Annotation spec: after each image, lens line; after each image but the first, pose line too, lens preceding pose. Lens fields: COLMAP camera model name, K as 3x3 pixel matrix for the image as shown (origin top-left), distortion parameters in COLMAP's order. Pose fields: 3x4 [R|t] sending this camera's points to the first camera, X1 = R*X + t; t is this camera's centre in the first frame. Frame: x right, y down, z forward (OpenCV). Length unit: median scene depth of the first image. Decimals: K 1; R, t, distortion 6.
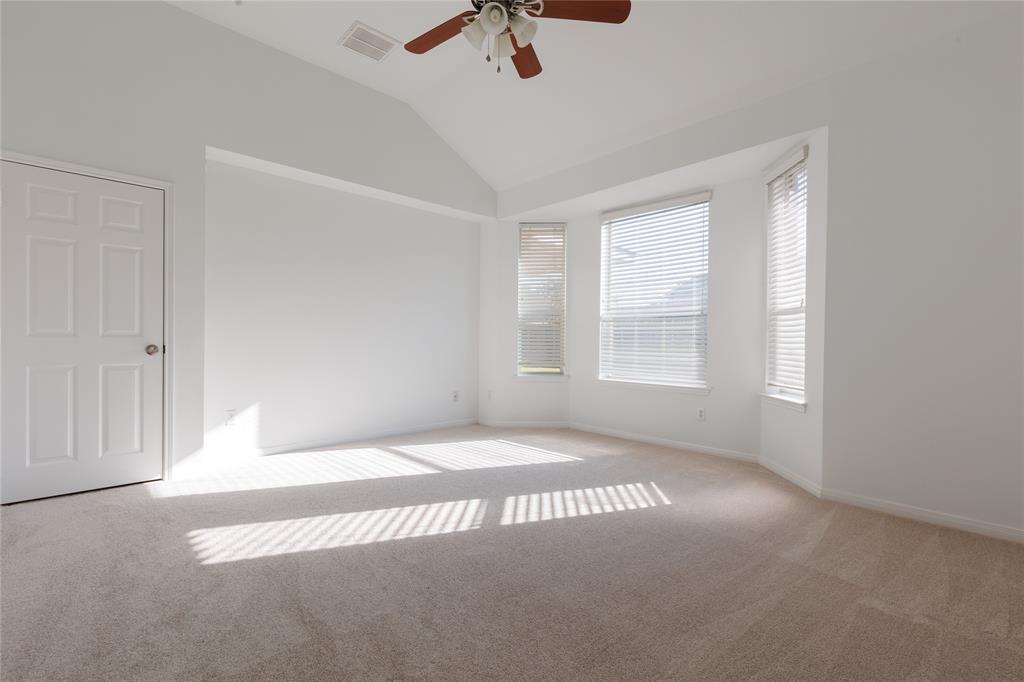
lens RADIAL K [[457.8, 0, 512.0], [0, 457.8, 341.0], [0, 0, 1]] dist [0.003593, 0.000012]
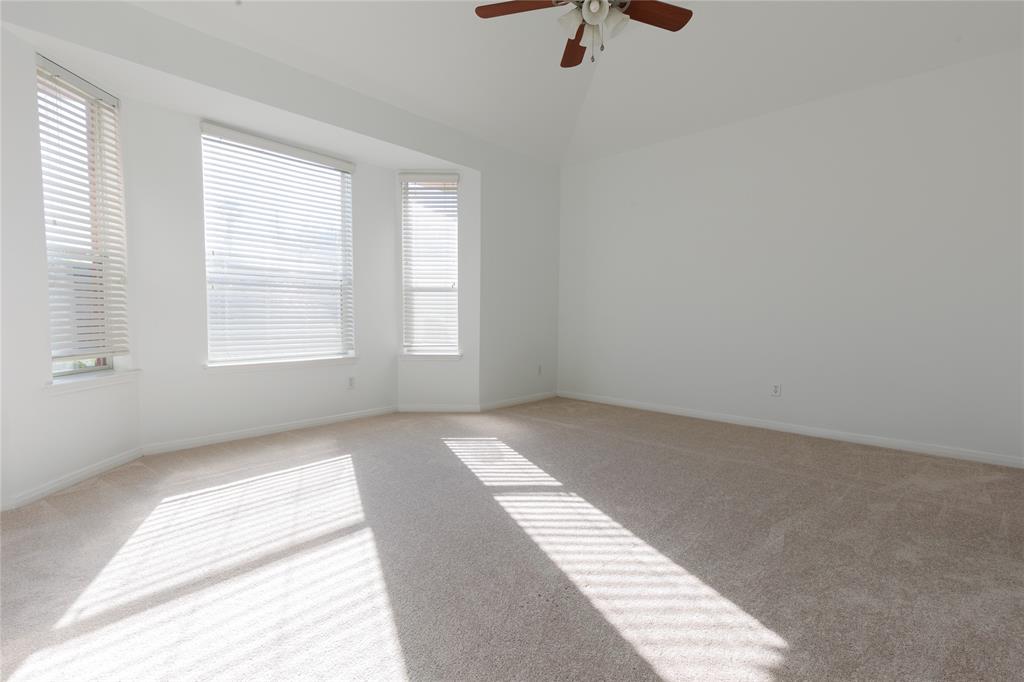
lens RADIAL K [[457.8, 0, 512.0], [0, 457.8, 341.0], [0, 0, 1]] dist [0.003593, 0.000012]
pose [[-0.062072, -0.065983, 0.995888, -0.792126], [-0.004315, 0.997821, 0.065842, -0.003341], [-0.998062, -0.000210, -0.062221, 0.886811]]
